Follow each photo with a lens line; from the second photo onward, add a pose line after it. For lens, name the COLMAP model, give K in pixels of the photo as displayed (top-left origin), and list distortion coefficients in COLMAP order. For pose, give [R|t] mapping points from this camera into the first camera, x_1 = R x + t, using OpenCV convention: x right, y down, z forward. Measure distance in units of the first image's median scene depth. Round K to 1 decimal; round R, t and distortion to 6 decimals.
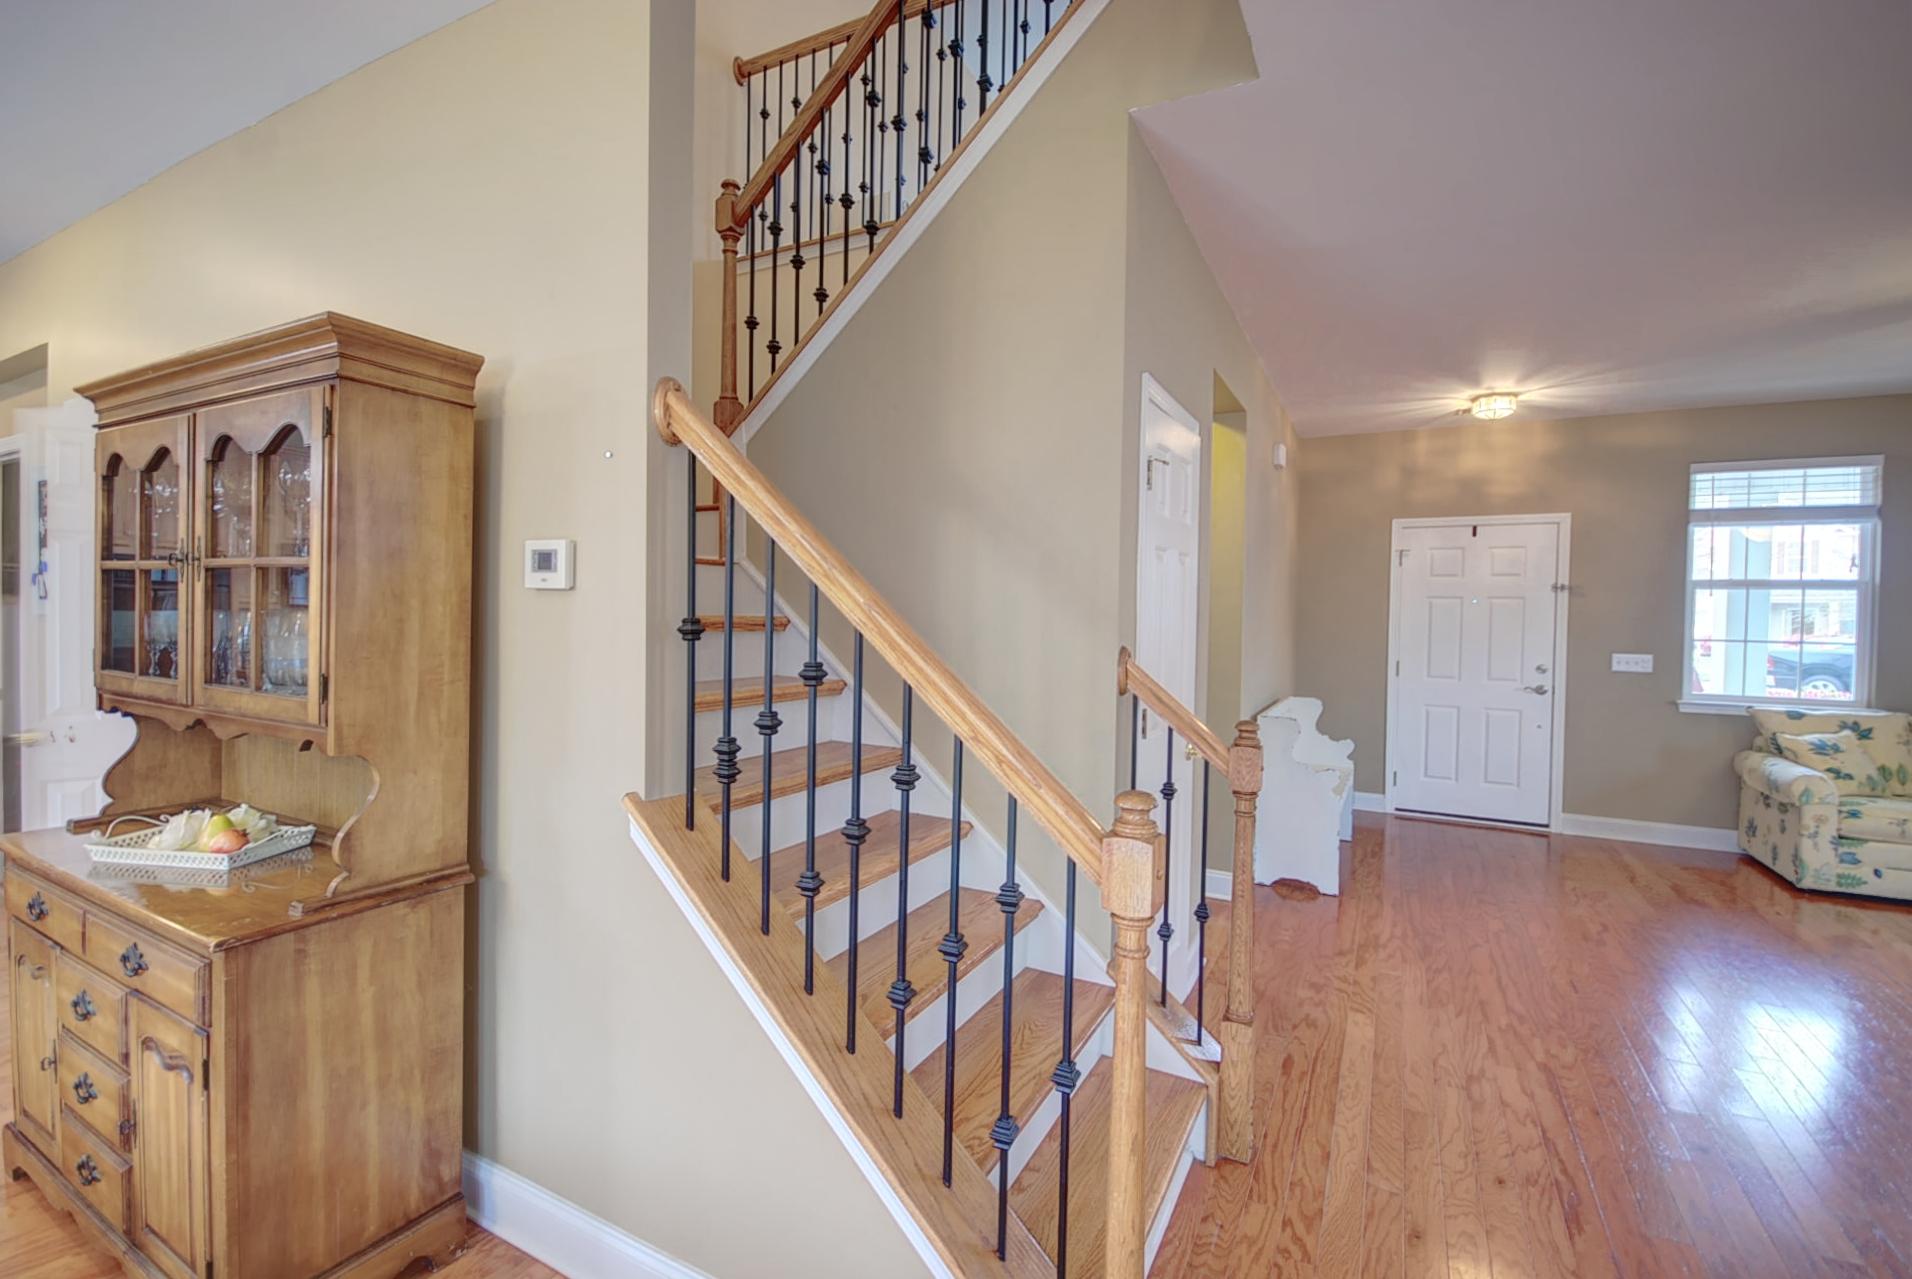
lens RADIAL K [[849.9, 0, 946.6], [0, 849.9, 628.2], [0, 0, 1]] dist [0.016790, -0.014315]
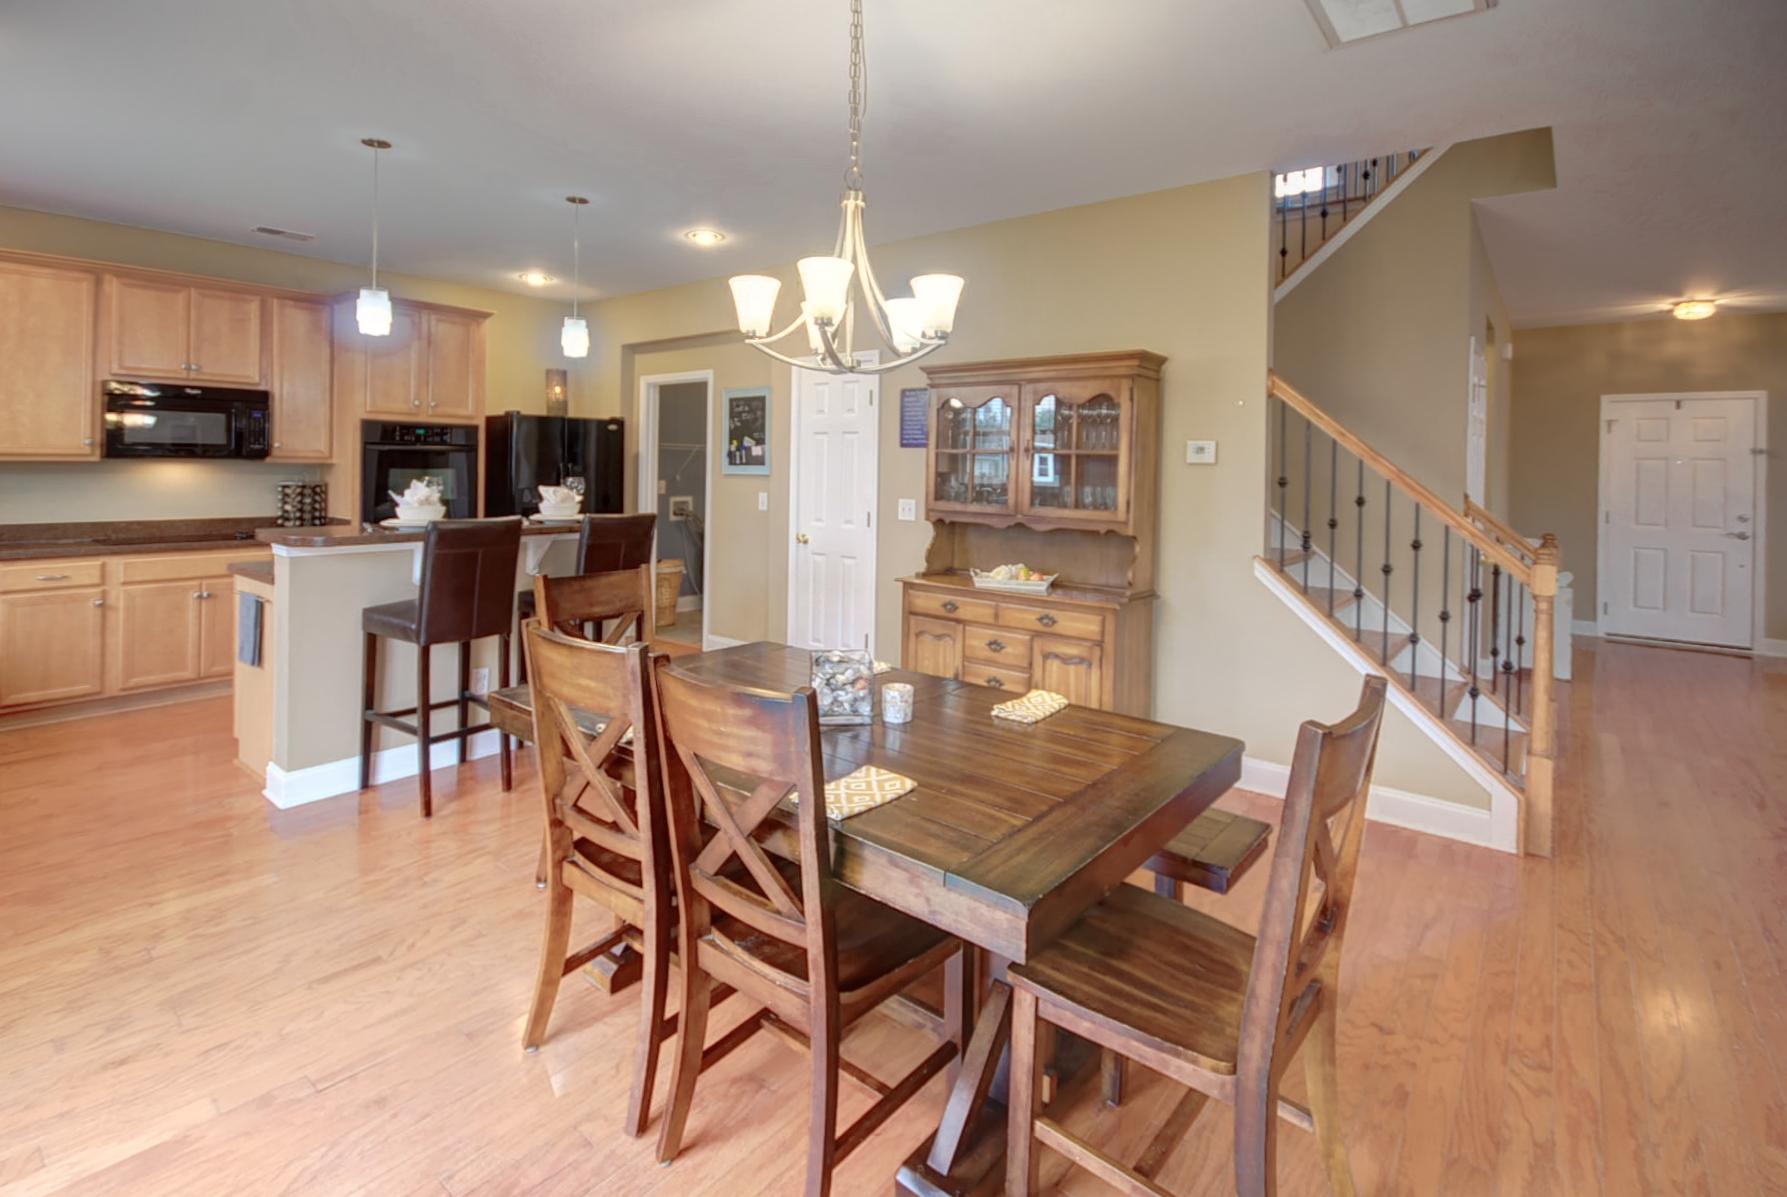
lens RADIAL K [[842.6, 0, 885.7], [0, 842.6, 470.1], [0, 0, 1]] dist [0.009968, -0.012173]
pose [[0.981602, -0.001932, -0.190929, -0.587759], [-0.001780, 0.999813, -0.019265, 0.010241], [0.190930, 0.019251, 0.981415, -0.880503]]
